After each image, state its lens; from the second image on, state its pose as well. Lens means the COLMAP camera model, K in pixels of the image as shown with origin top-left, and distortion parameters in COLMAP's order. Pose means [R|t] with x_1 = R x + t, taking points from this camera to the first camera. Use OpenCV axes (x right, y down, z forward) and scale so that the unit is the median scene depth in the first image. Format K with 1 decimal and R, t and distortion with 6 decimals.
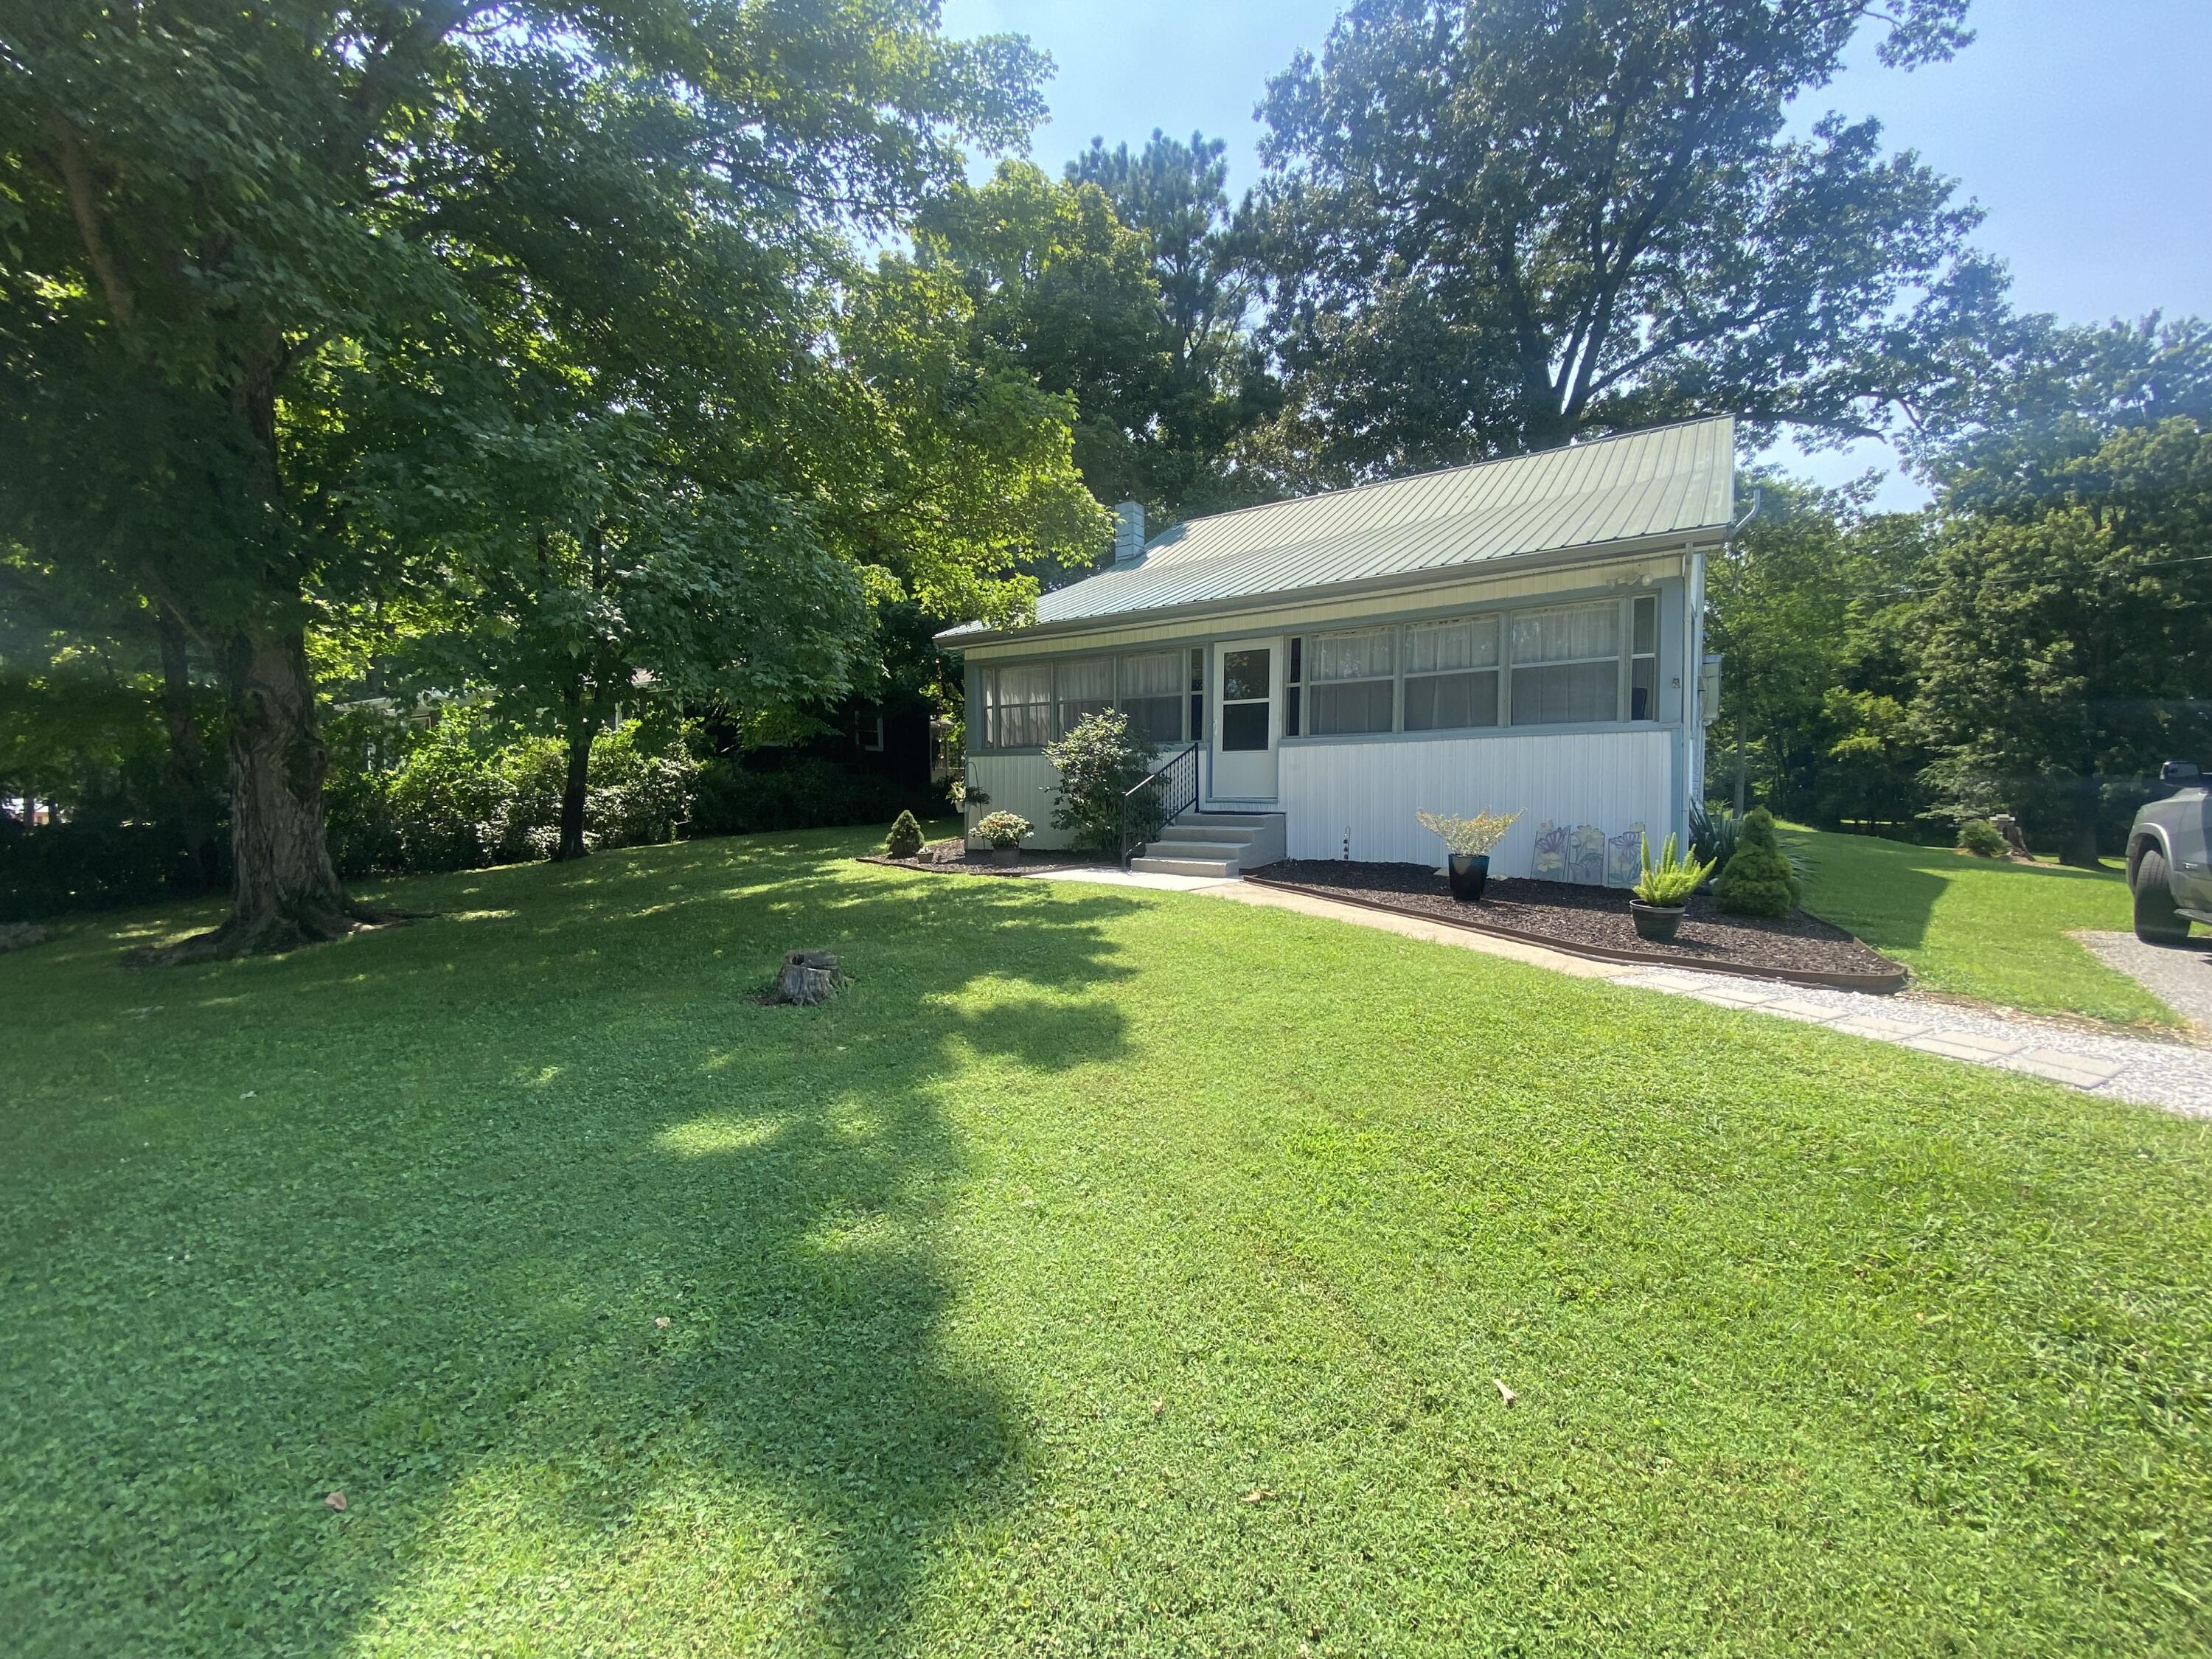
lens RADIAL K [[904.9, 0, 1106.0], [0, 904.9, 829.5], [0, 0, 1]] dist [0.001535, -0.015199]
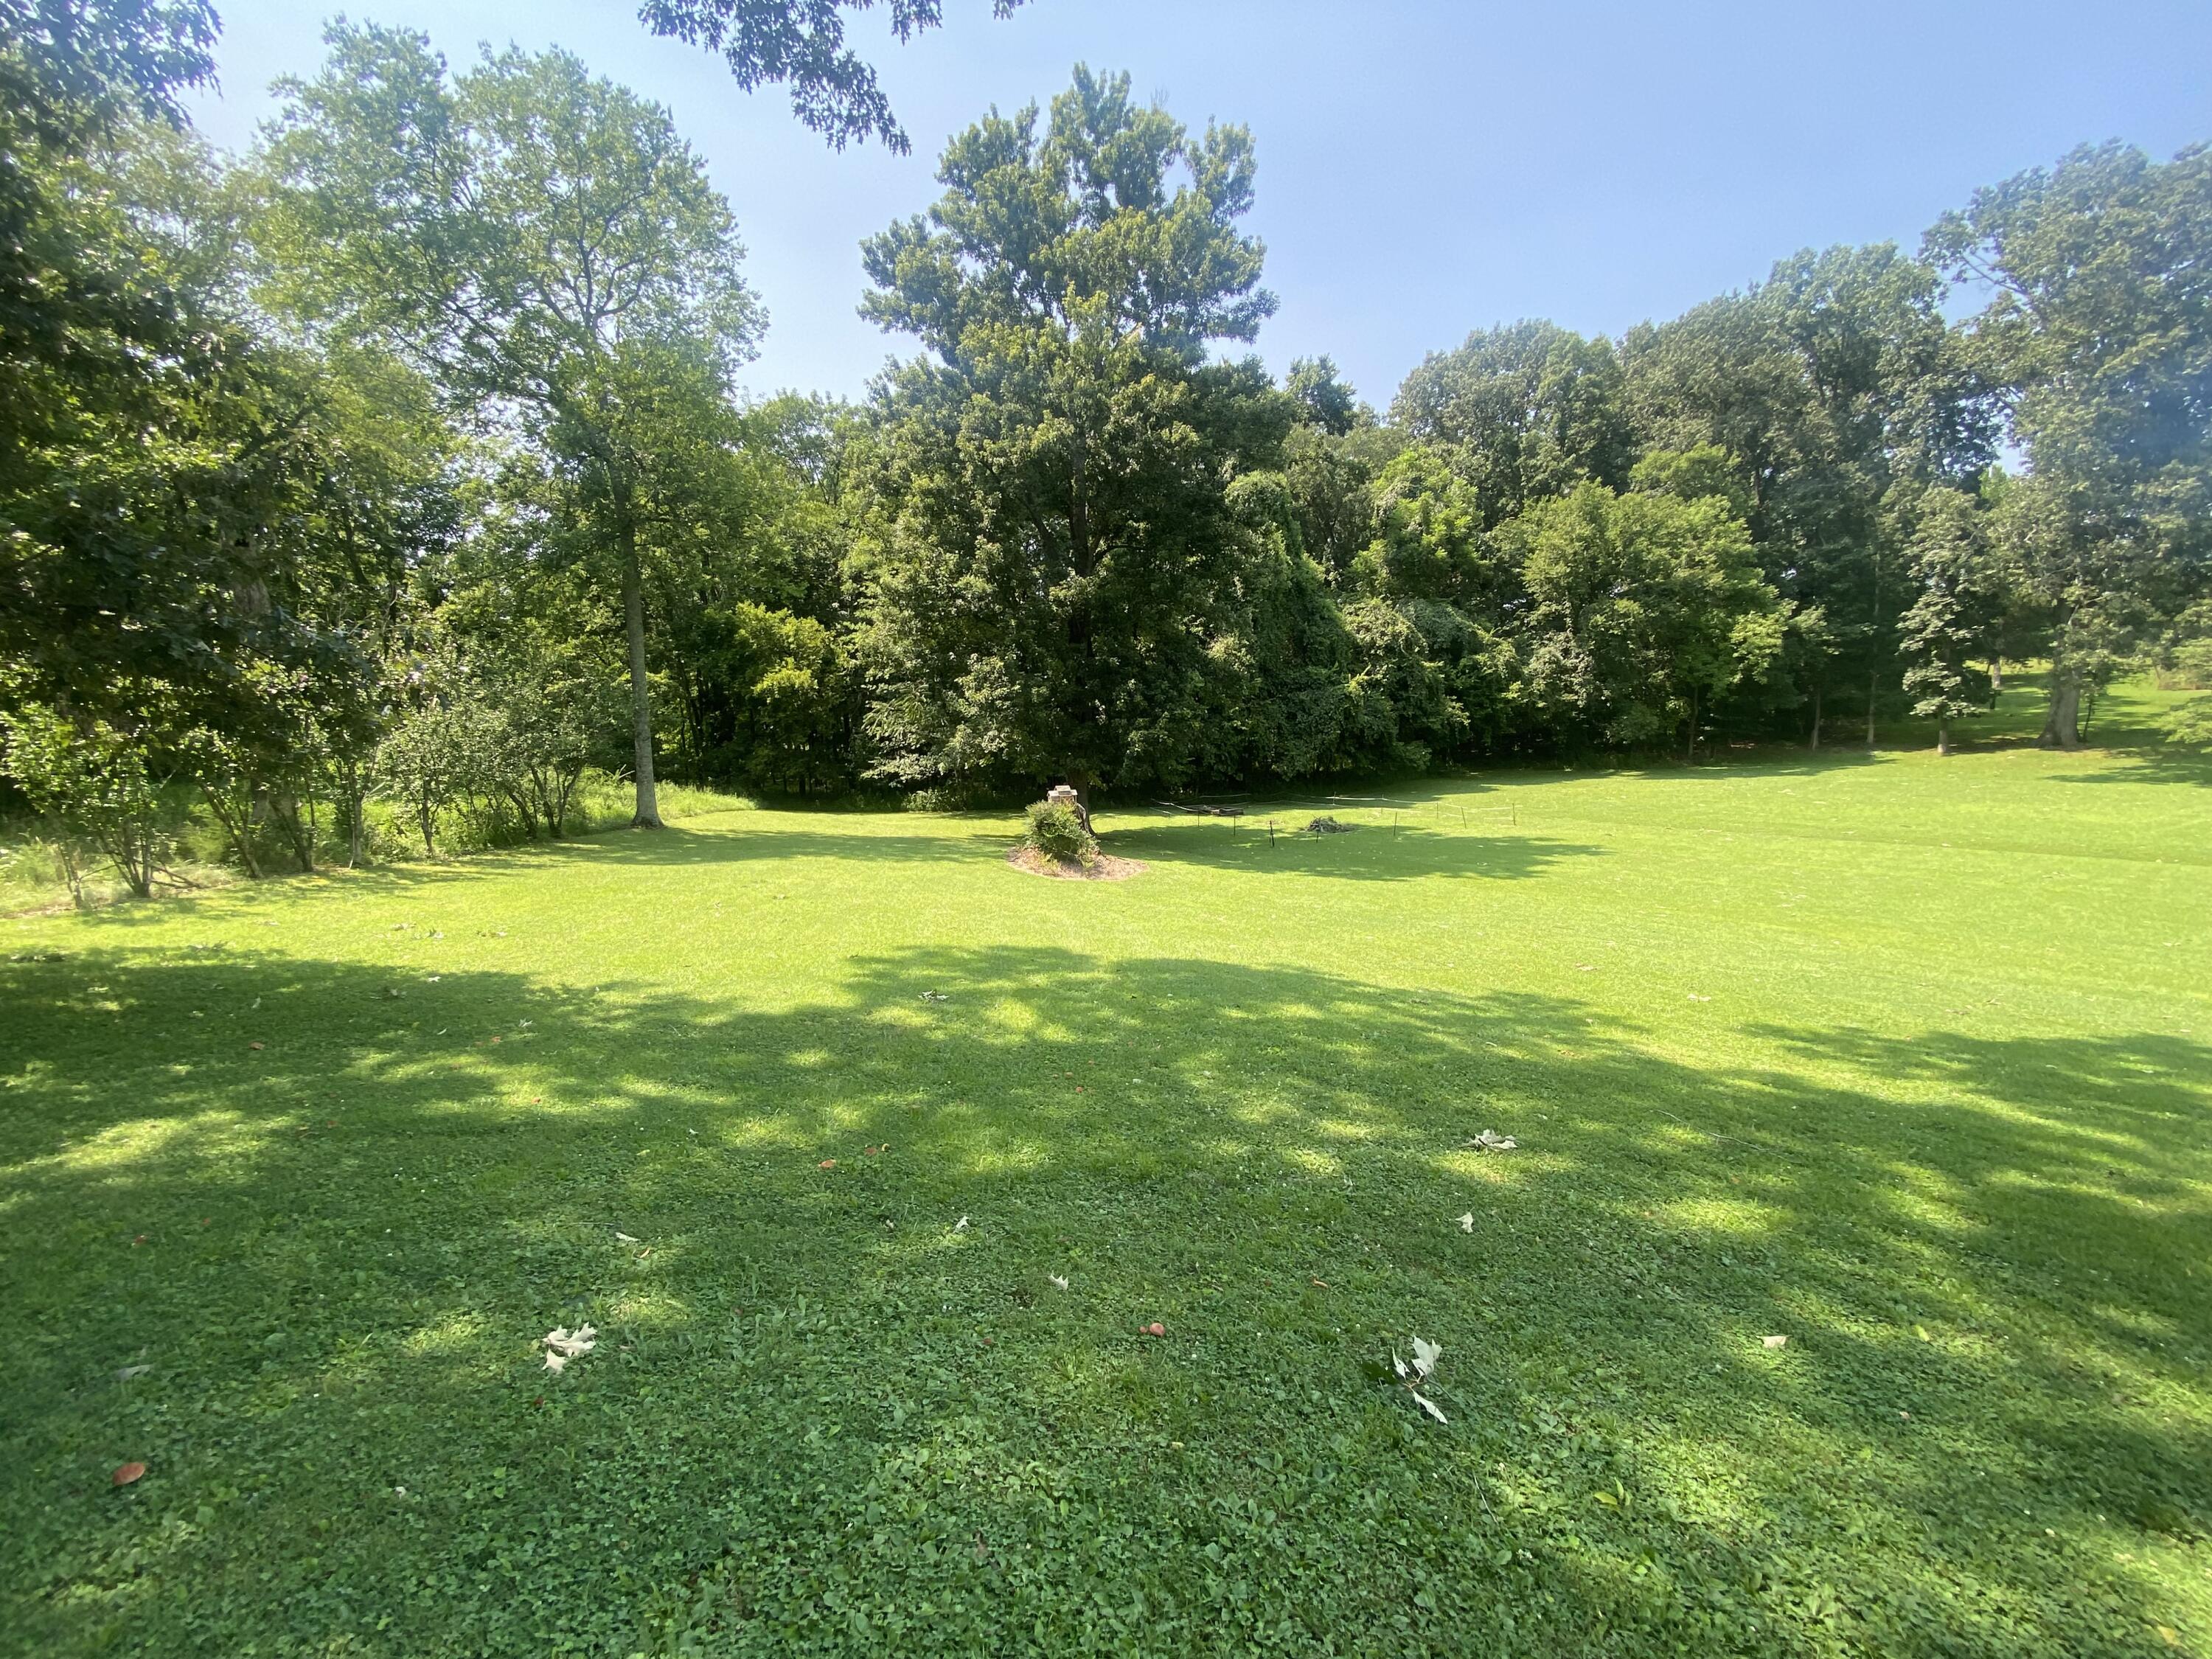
lens RADIAL K [[904.9, 0, 1106.0], [0, 904.9, 829.5], [0, 0, 1]] dist [0.001535, -0.015199]
pose [[0.464376, -0.113913, 0.878282, 0.626442], [0.064859, 0.993405, 0.094551, -0.056358], [-0.883260, 0.013057, 0.468702, 0.900260]]
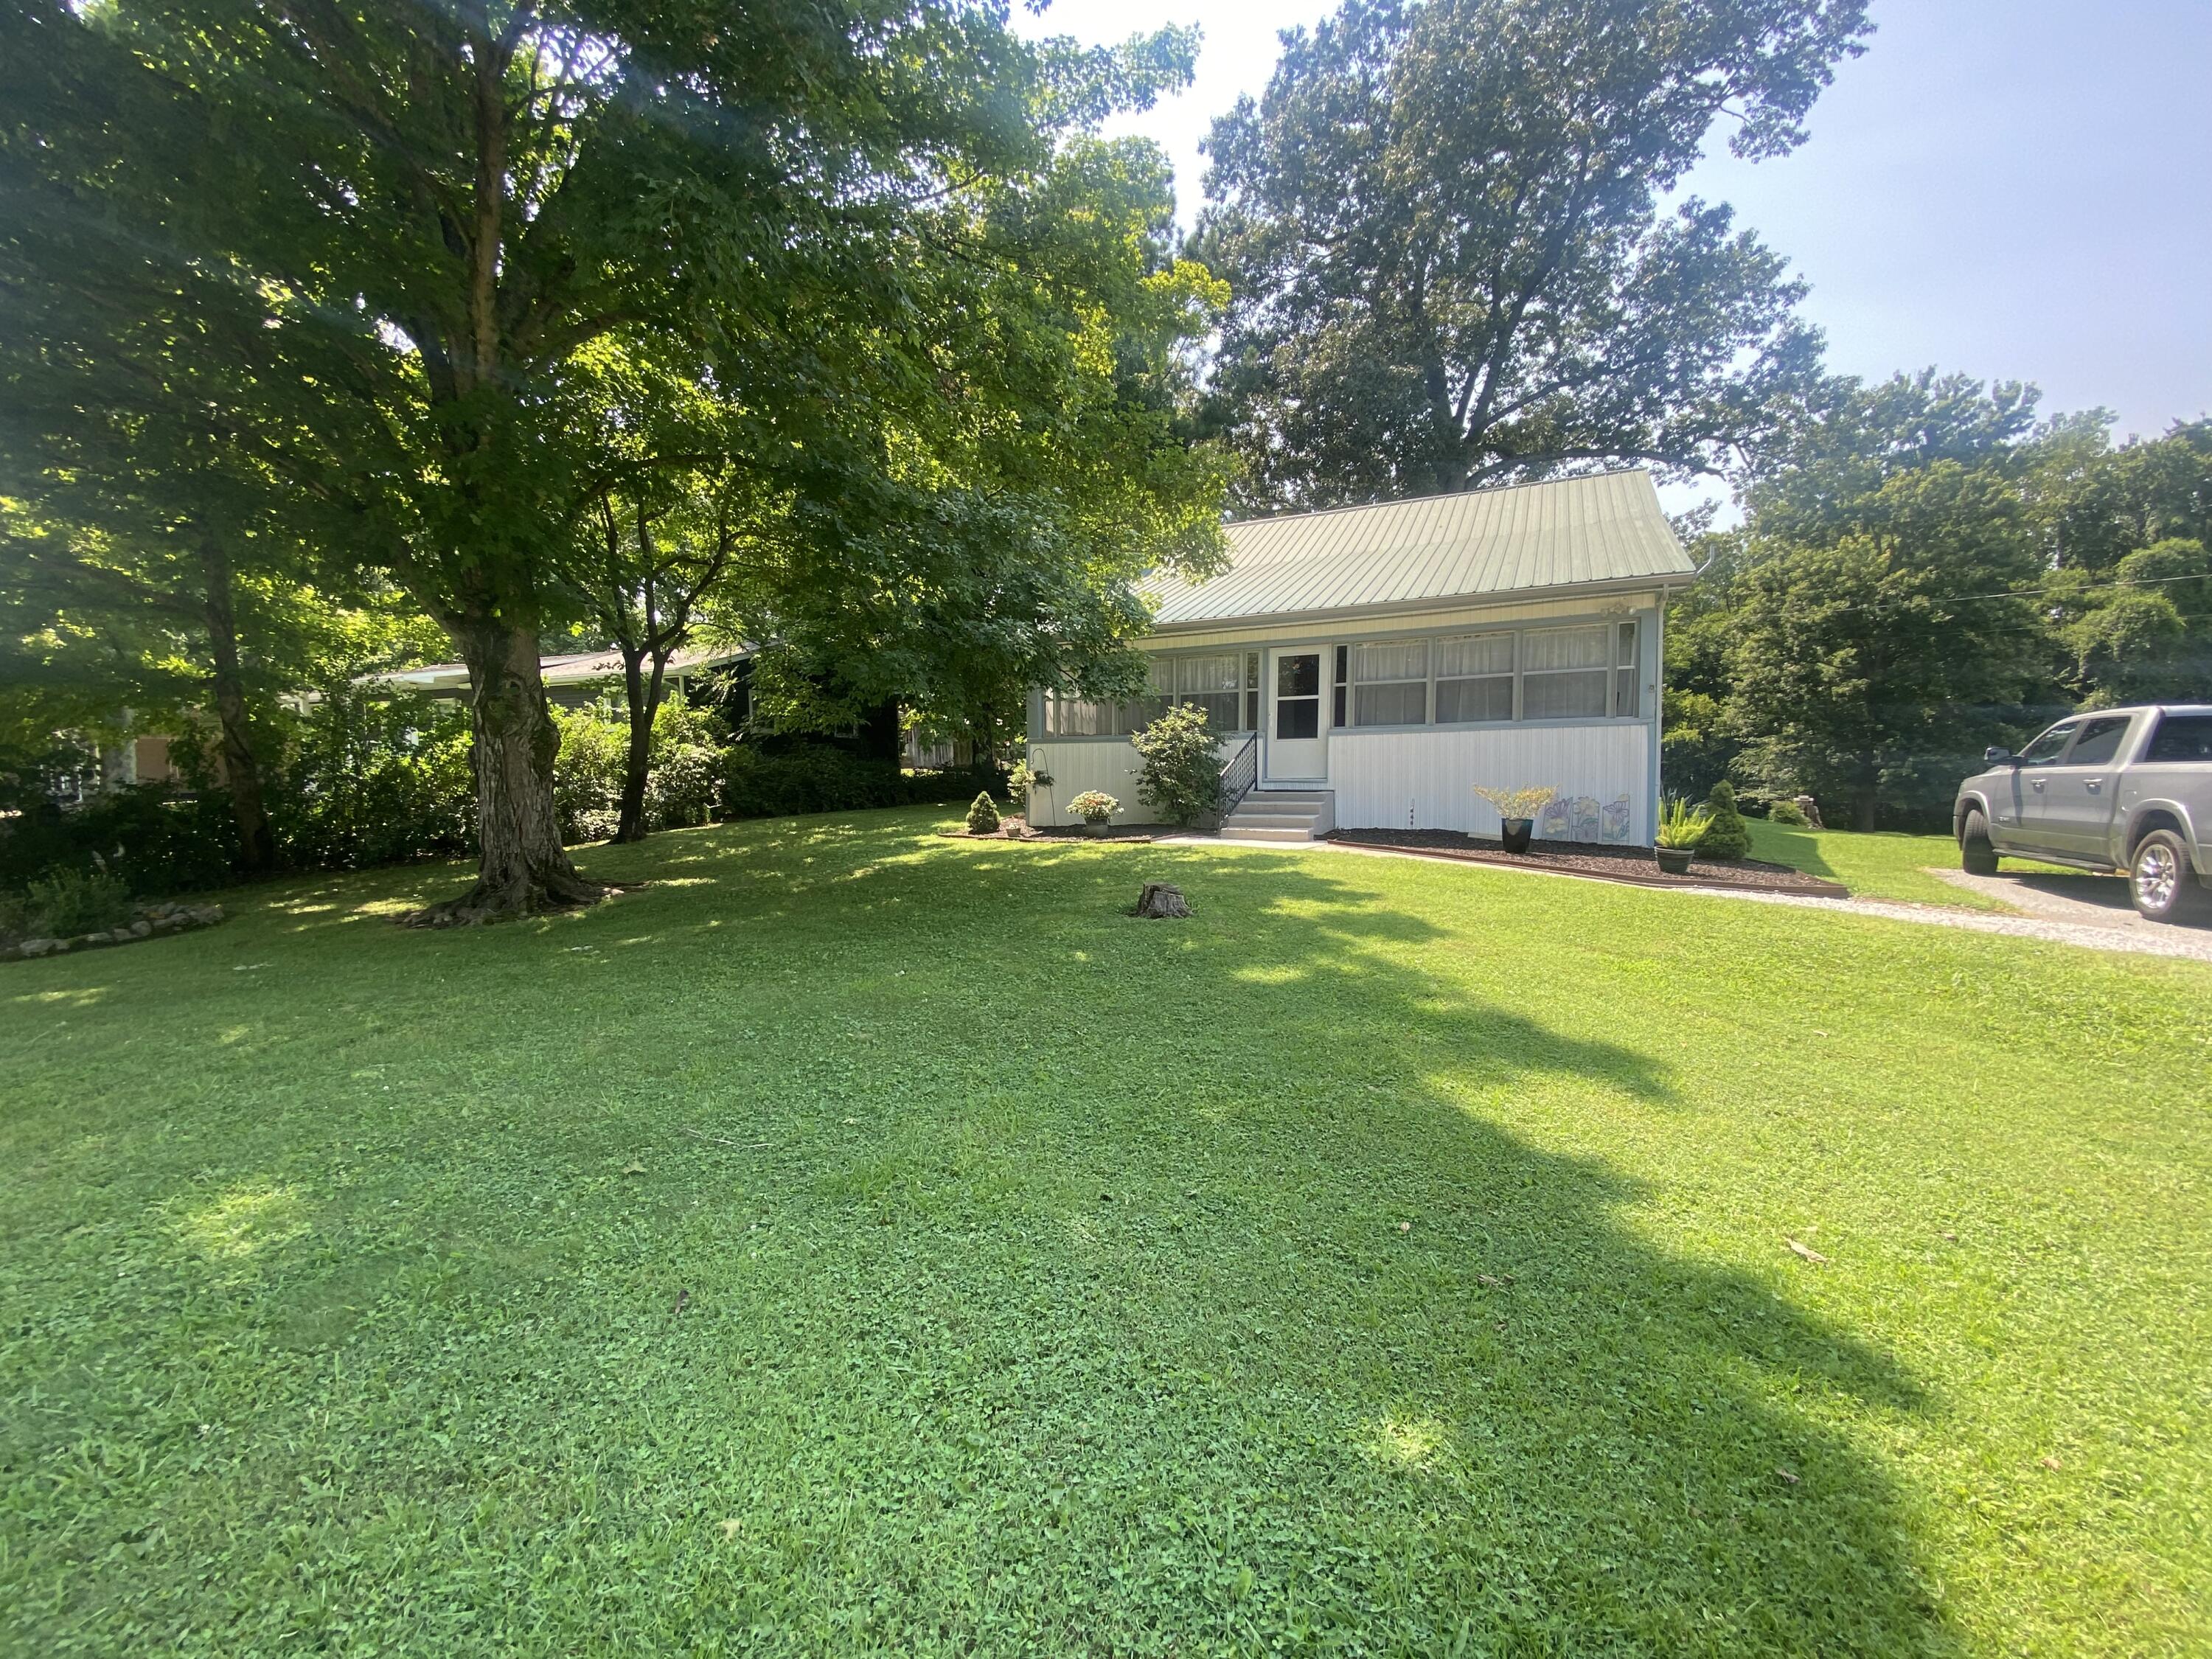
lens RADIAL K [[904.9, 0, 1106.0], [0, 904.9, 829.5], [0, 0, 1]] dist [0.001535, -0.015199]
pose [[0.989271, -0.010477, 0.145713, -0.115134], [0.008750, 0.999884, 0.012487, 0.006640], [-0.145826, -0.011078, 0.989248, -0.062826]]
